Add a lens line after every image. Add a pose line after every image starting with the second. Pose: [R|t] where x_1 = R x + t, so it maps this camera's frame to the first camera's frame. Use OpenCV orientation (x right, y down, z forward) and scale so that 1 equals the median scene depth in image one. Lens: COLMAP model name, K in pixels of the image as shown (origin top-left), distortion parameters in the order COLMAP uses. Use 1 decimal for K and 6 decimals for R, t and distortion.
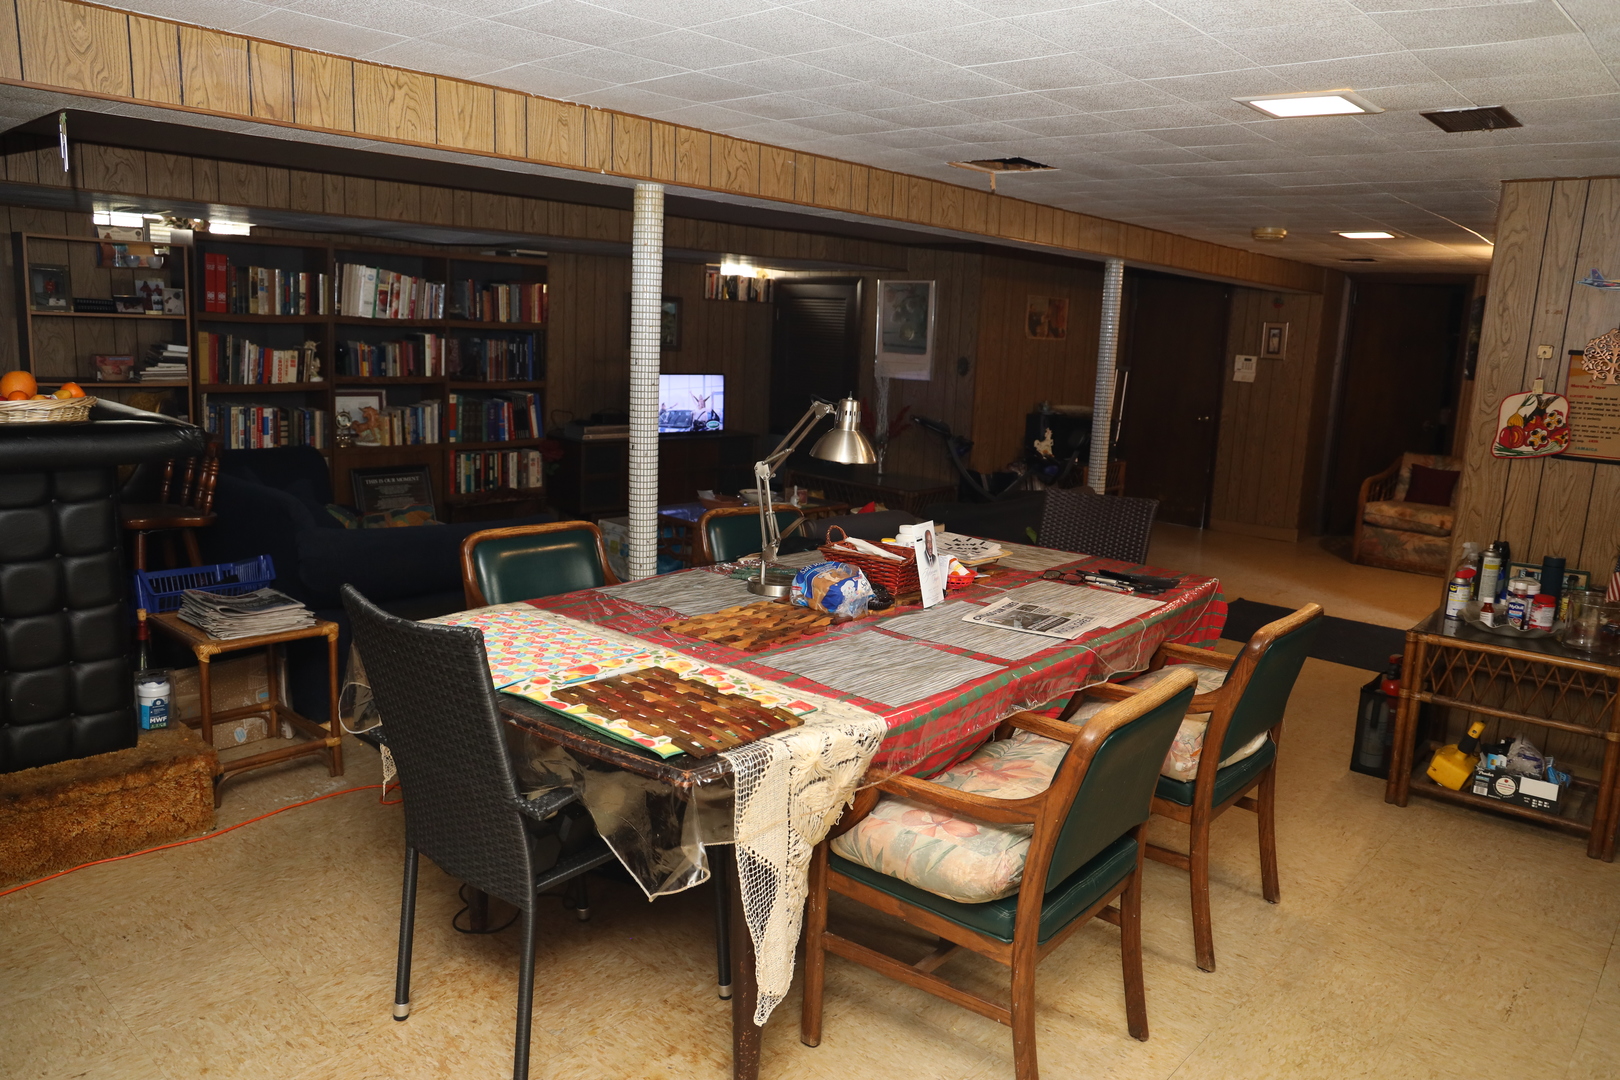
lens RADIAL K [[1107.3, 0, 817.4], [0, 1107.3, 538.5], [0, 0, 1]] dist [-0.097000, 0.072417]
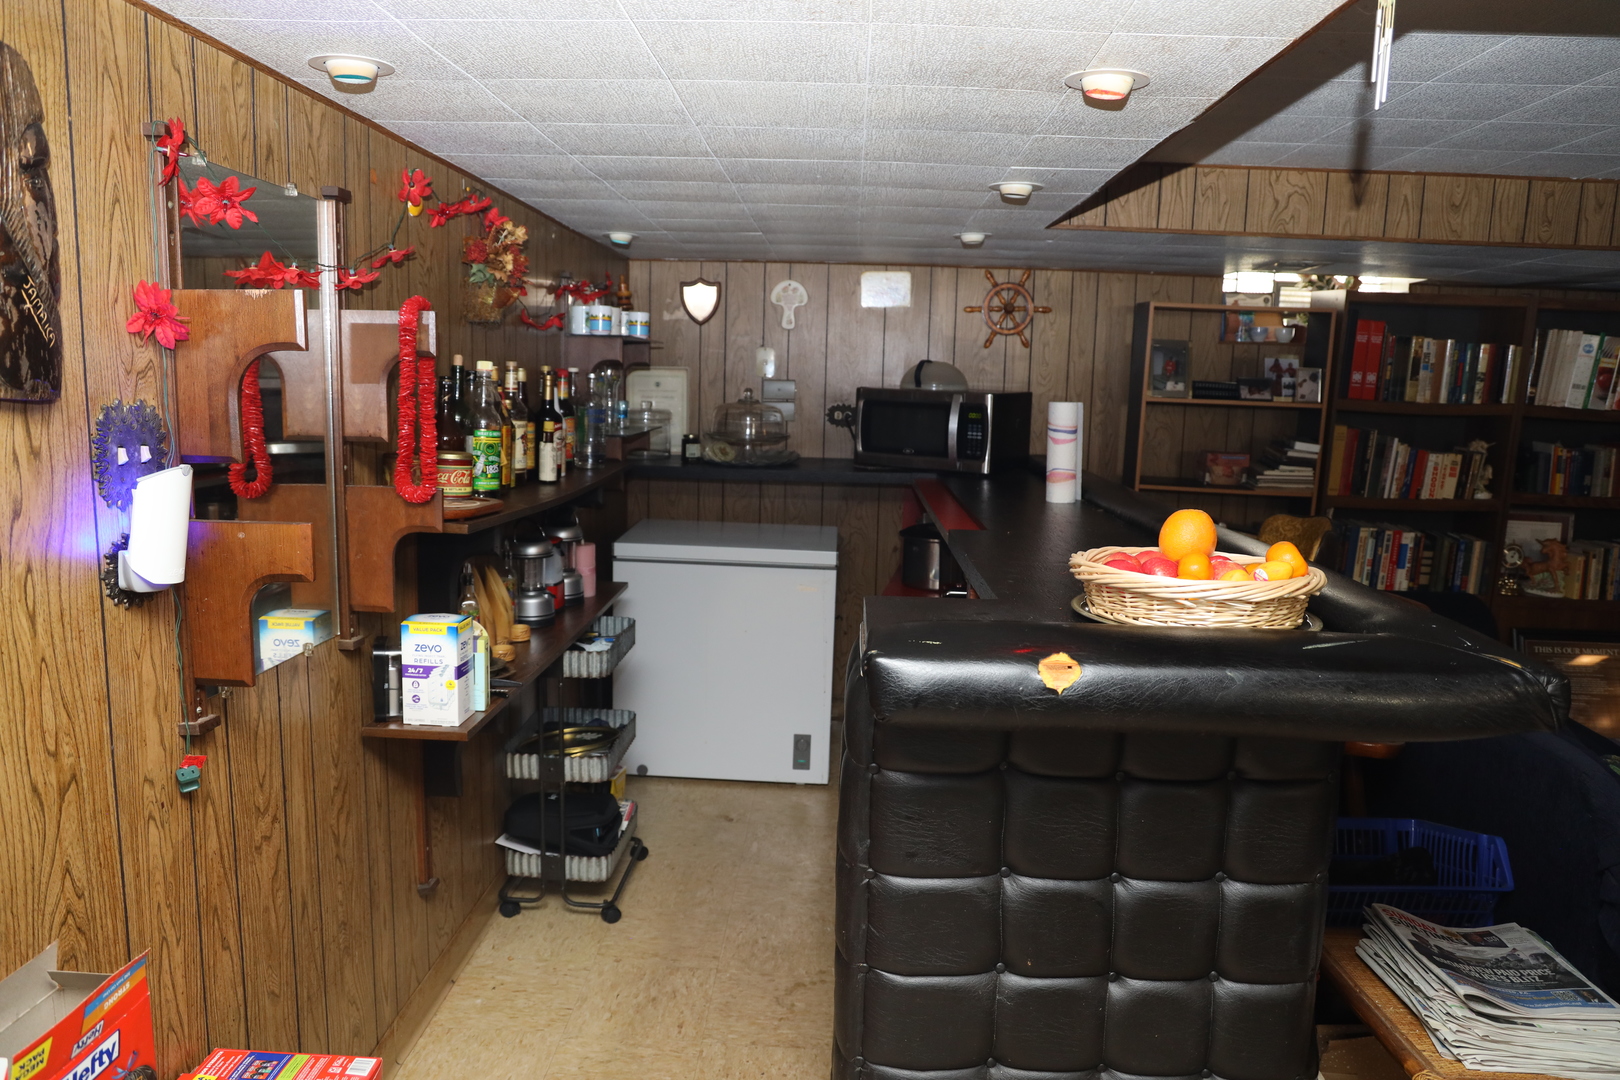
lens RADIAL K [[1107.3, 0, 817.4], [0, 1107.3, 538.5], [0, 0, 1]] dist [-0.097000, 0.072417]
pose [[0.647829, 0.088349, -0.756645, -0.225157], [-0.143405, 0.989638, -0.007227, -0.056540], [0.748166, 0.113189, 0.653786, 0.247537]]
